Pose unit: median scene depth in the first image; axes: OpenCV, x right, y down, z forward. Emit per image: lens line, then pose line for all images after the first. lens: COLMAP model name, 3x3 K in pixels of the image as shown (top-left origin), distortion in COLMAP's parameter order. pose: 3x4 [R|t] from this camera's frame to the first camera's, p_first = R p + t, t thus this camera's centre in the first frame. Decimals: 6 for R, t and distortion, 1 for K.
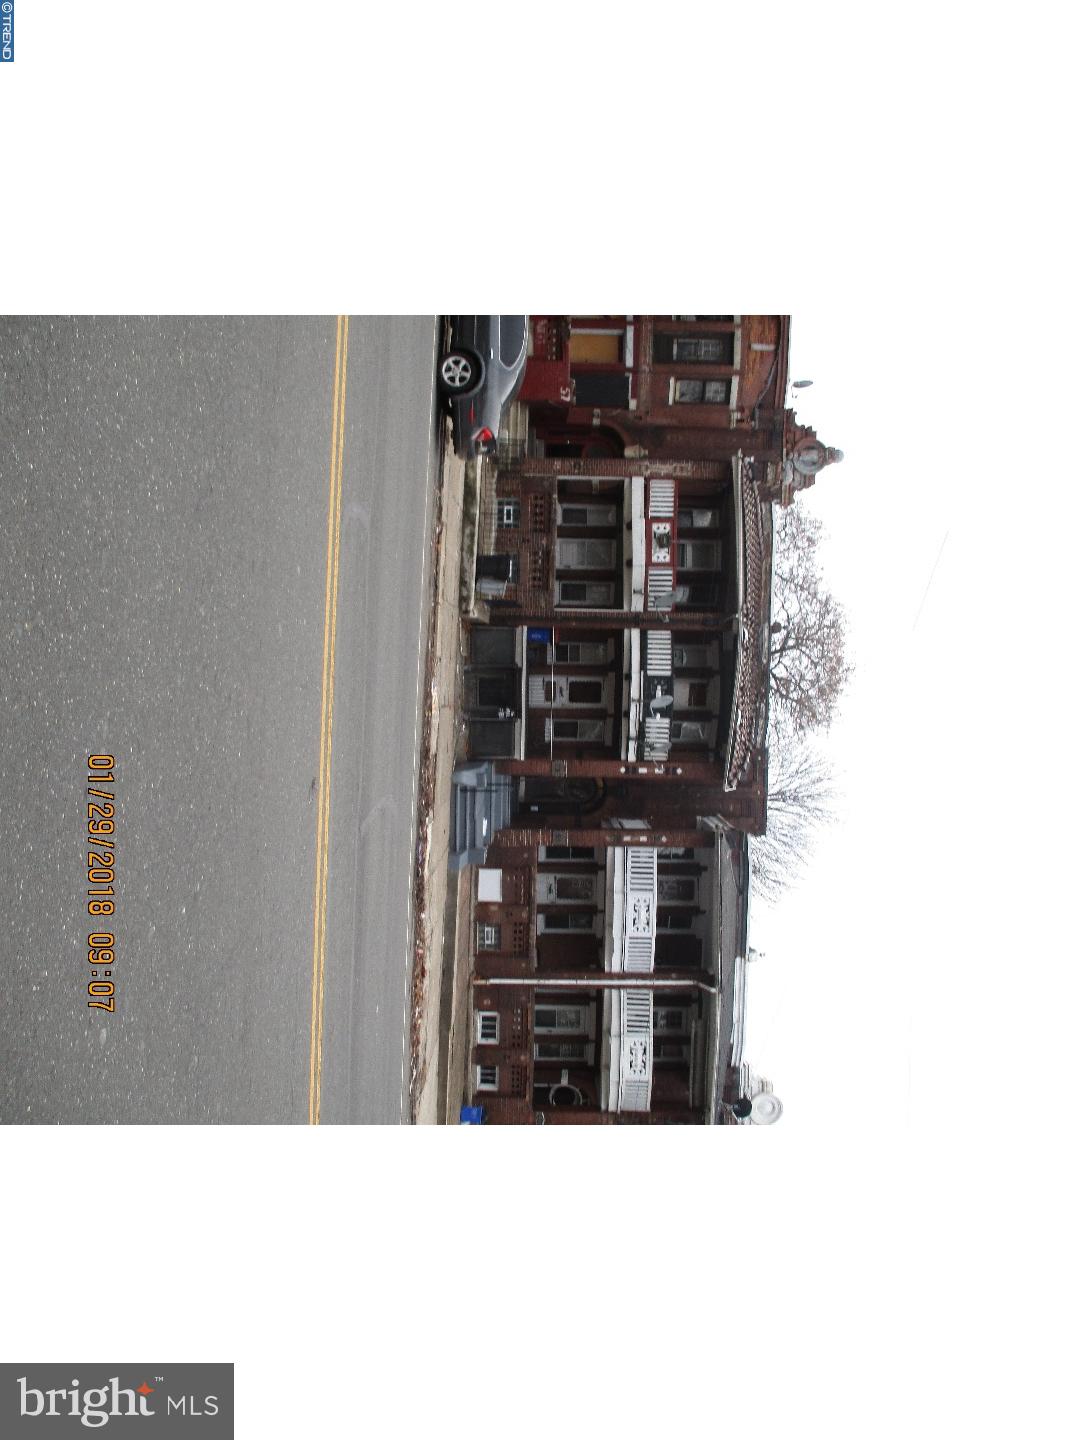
lens RADIAL K [[1094.9, 0, 537.1], [0, 1094.9, 726.6], [0, 0, 1]] dist [0.132620, 0.000571]
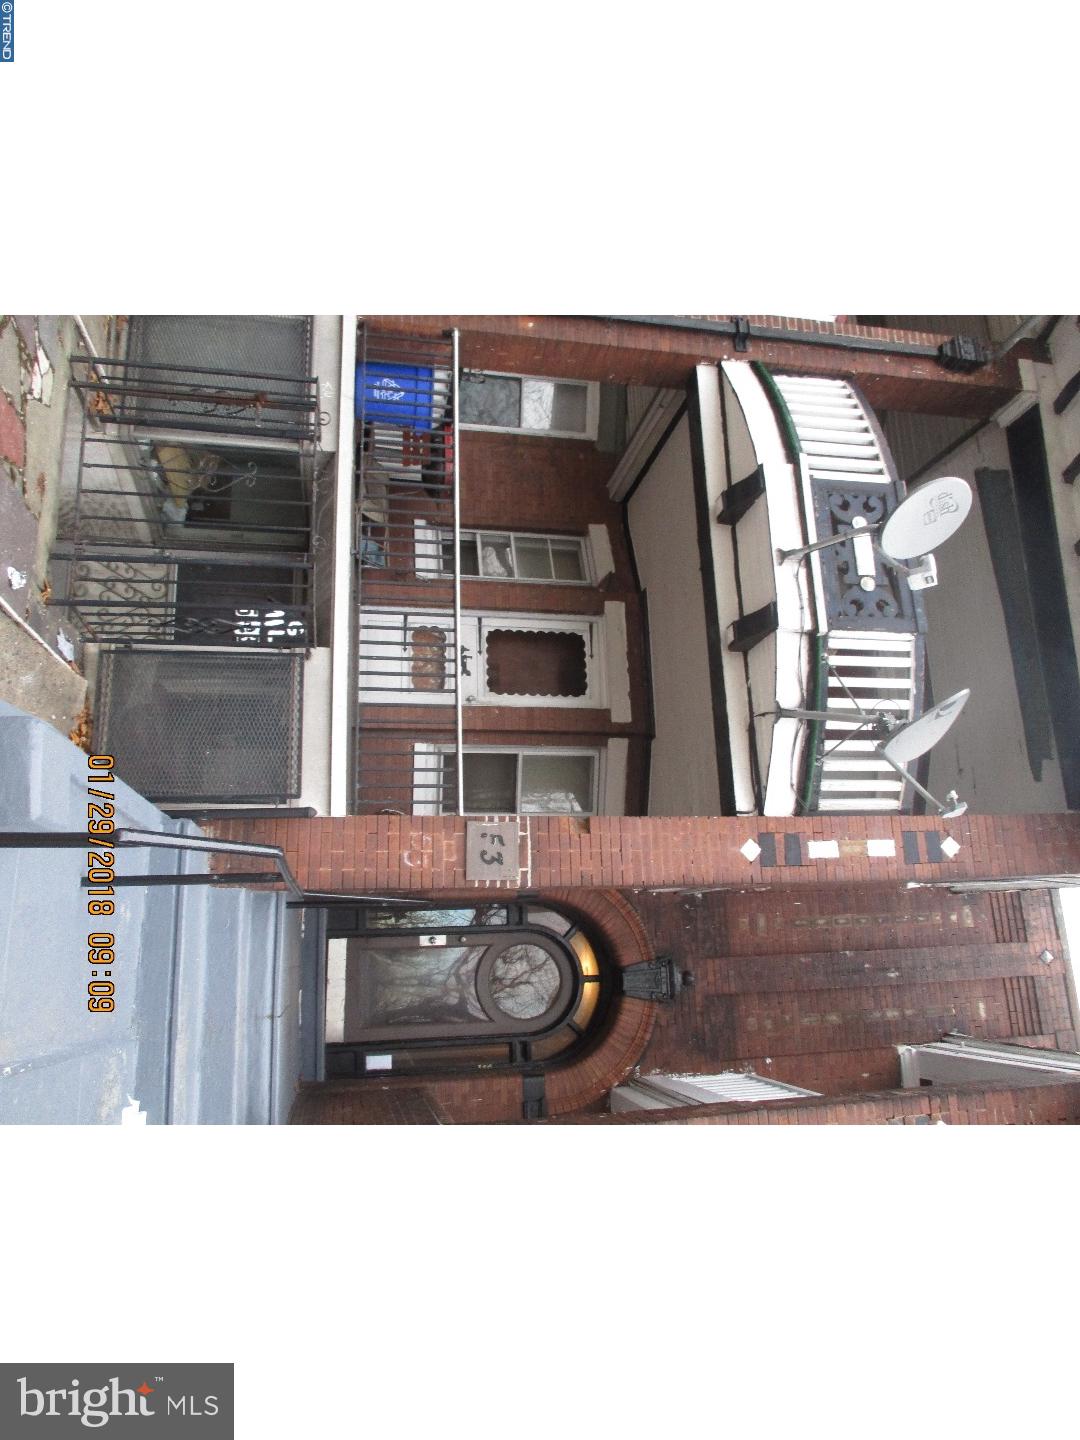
lens RADIAL K [[888.3, 0, 541.2], [0, 888.3, 745.8], [0, 0, 1]] dist [-0.001204, -0.000065]
pose [[0.976673, -0.003848, 0.214698, -0.011596], [0.068726, 0.952848, -0.295562, 0.073116], [-0.203438, 0.303422, 0.930886, 0.811818]]
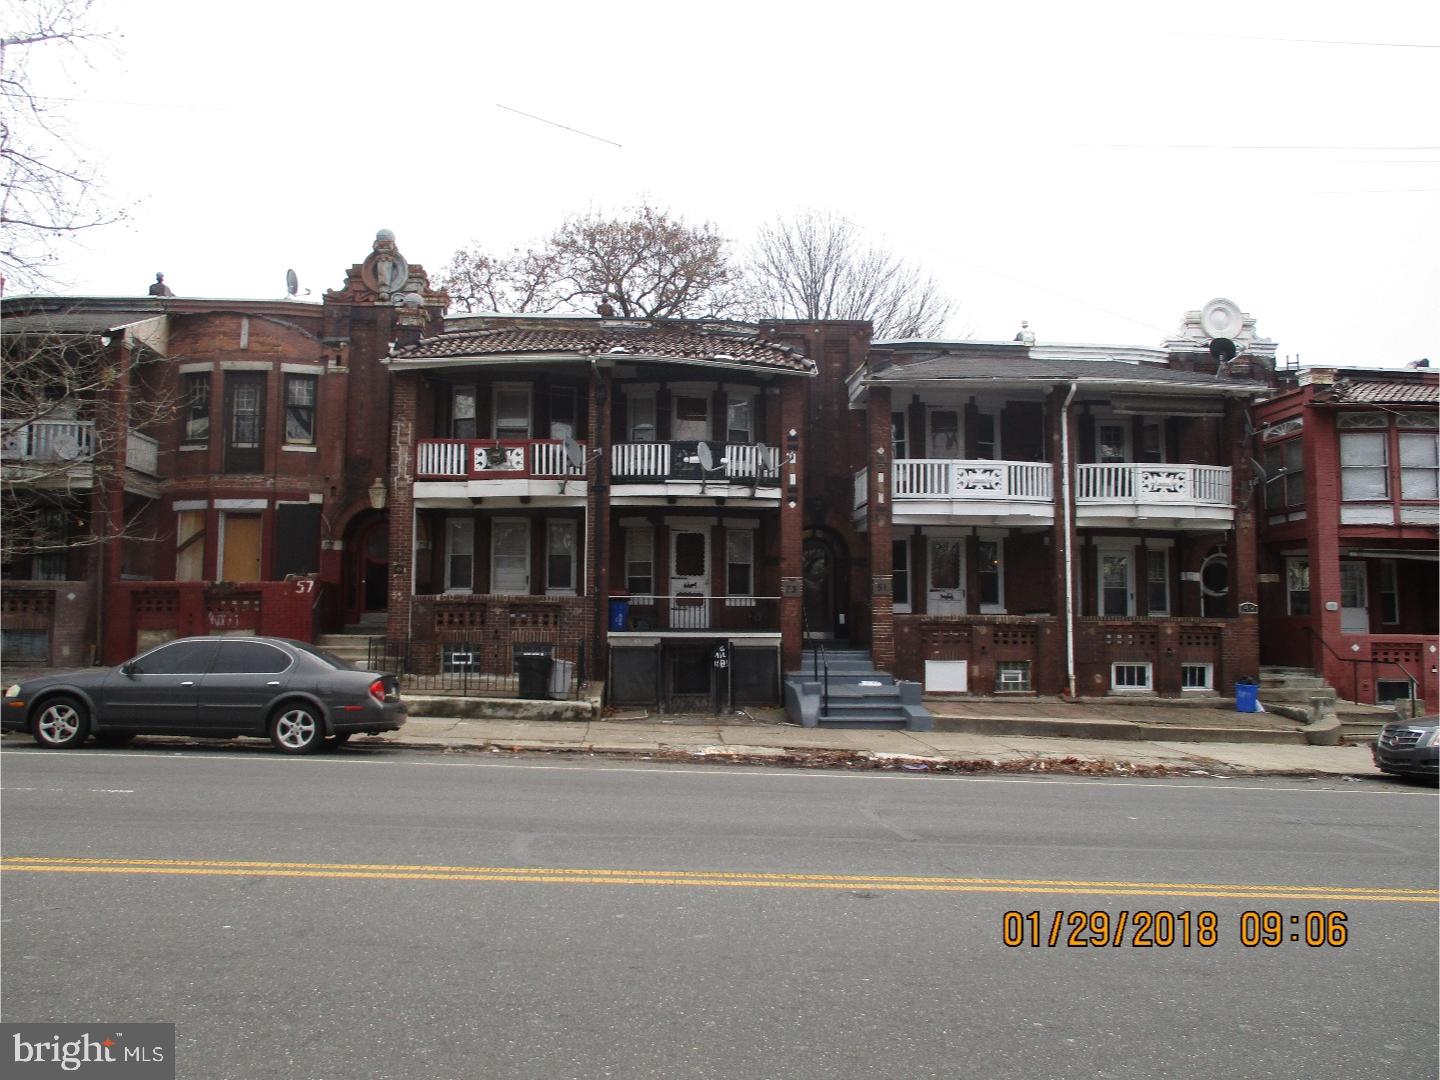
lens RADIAL K [[1474.5, 0, 720.3], [0, 1474.5, 512.5], [0, 0, 1]] dist [0.138514, 0.001352]
pose [[-0.012763, -0.997491, 0.069628, 0.000928], [0.999857, -0.011956, 0.011996, -0.023891], [-0.011134, 0.069772, 0.997501, -0.036412]]
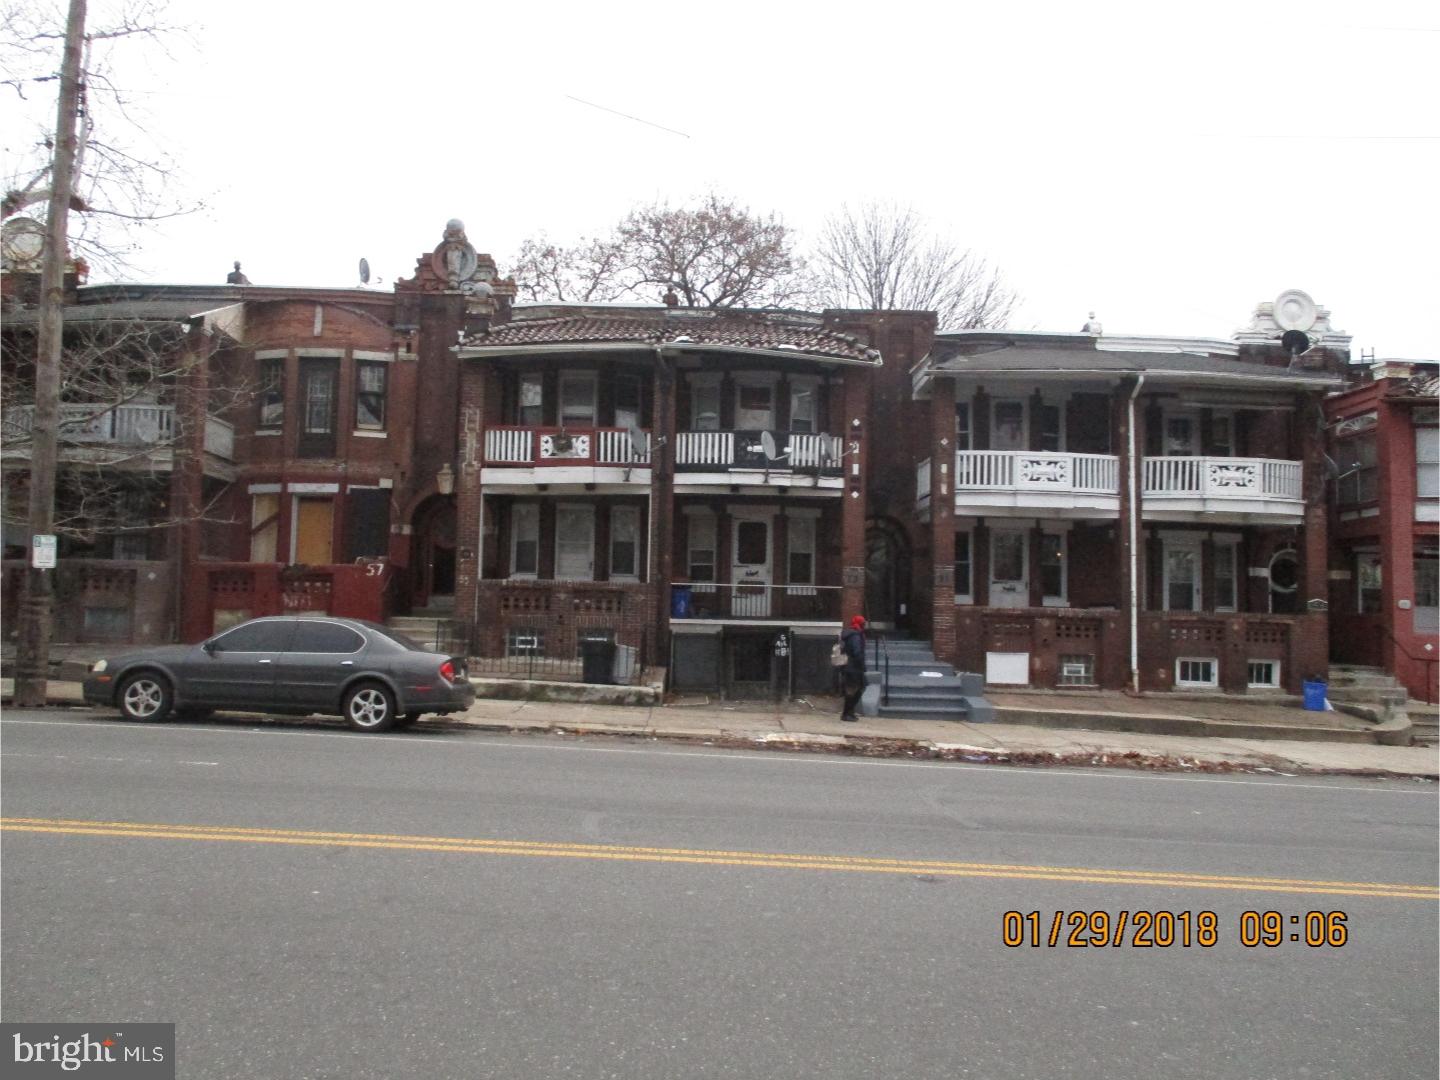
lens RADIAL K [[1474.5, 0, 720.3], [0, 1474.5, 512.5], [0, 0, 1]] dist [0.138514, 0.001352]
pose [[0.001456, -0.998033, 0.062671, 0.000098], [0.999625, -0.000261, -0.027385, -0.027083], [0.027347, 0.062687, 0.997658, -0.043057]]
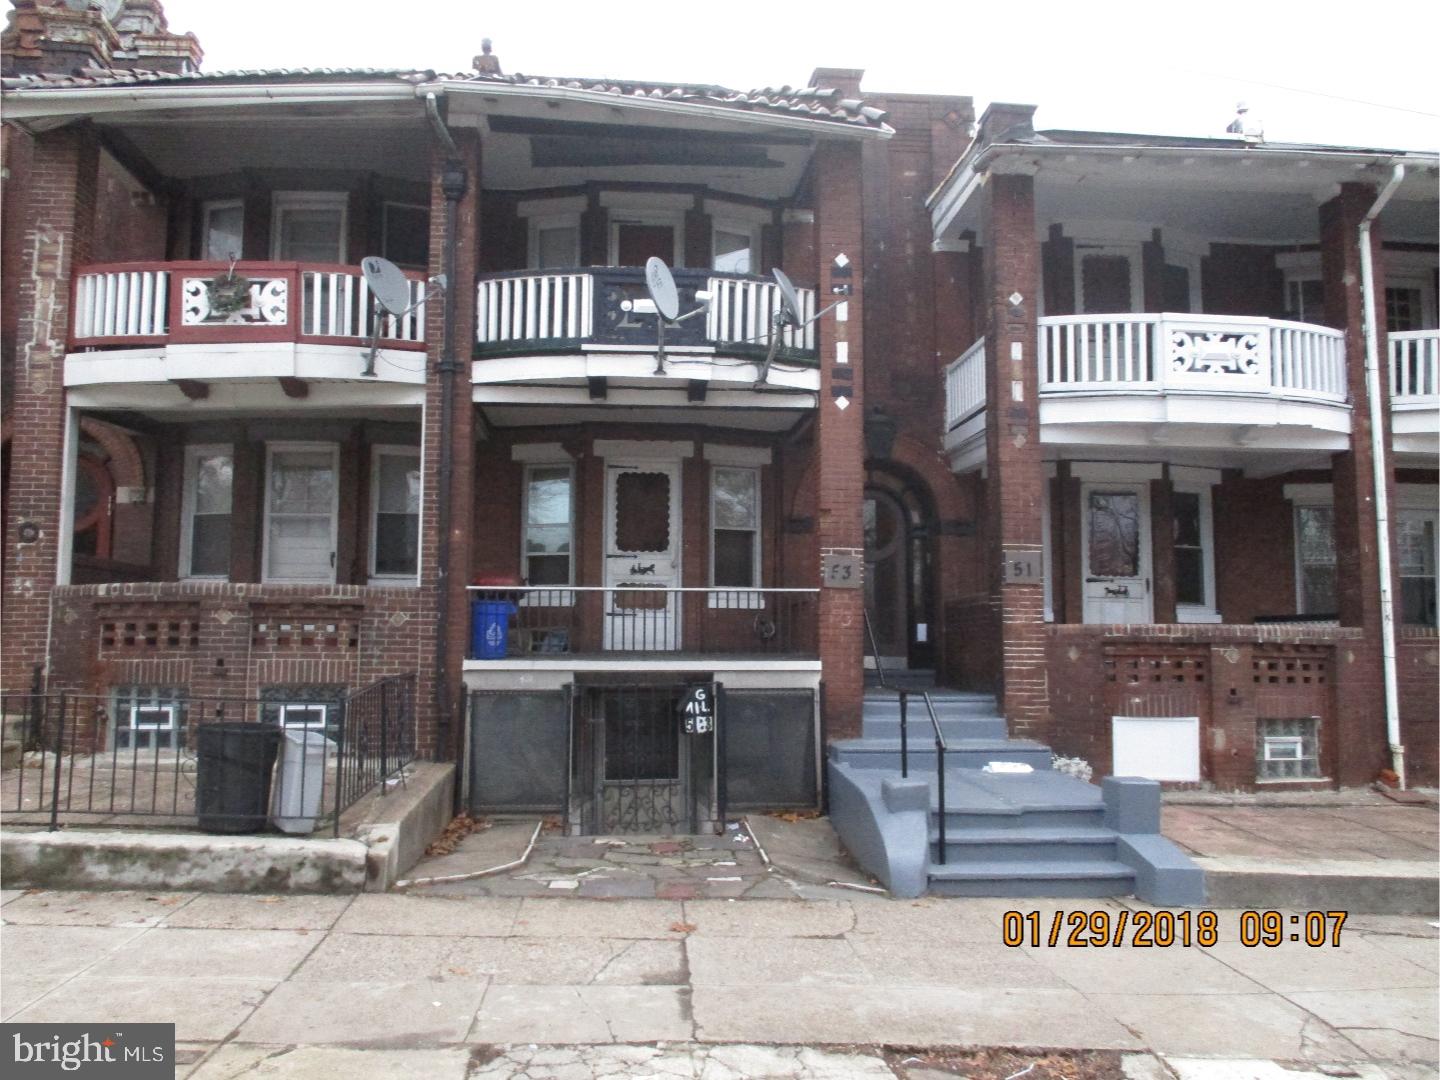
lens RADIAL K [[1246.0, 0, 720.0], [0, 1246.0, 540.0], [0, 0, 1]] dist [0.092238, 0.001262]
pose [[-0.014322, -0.997377, 0.070957, -0.000060], [0.999760, -0.013108, 0.017538, -0.011615], [-0.016562, 0.071191, 0.997325, 0.565665]]
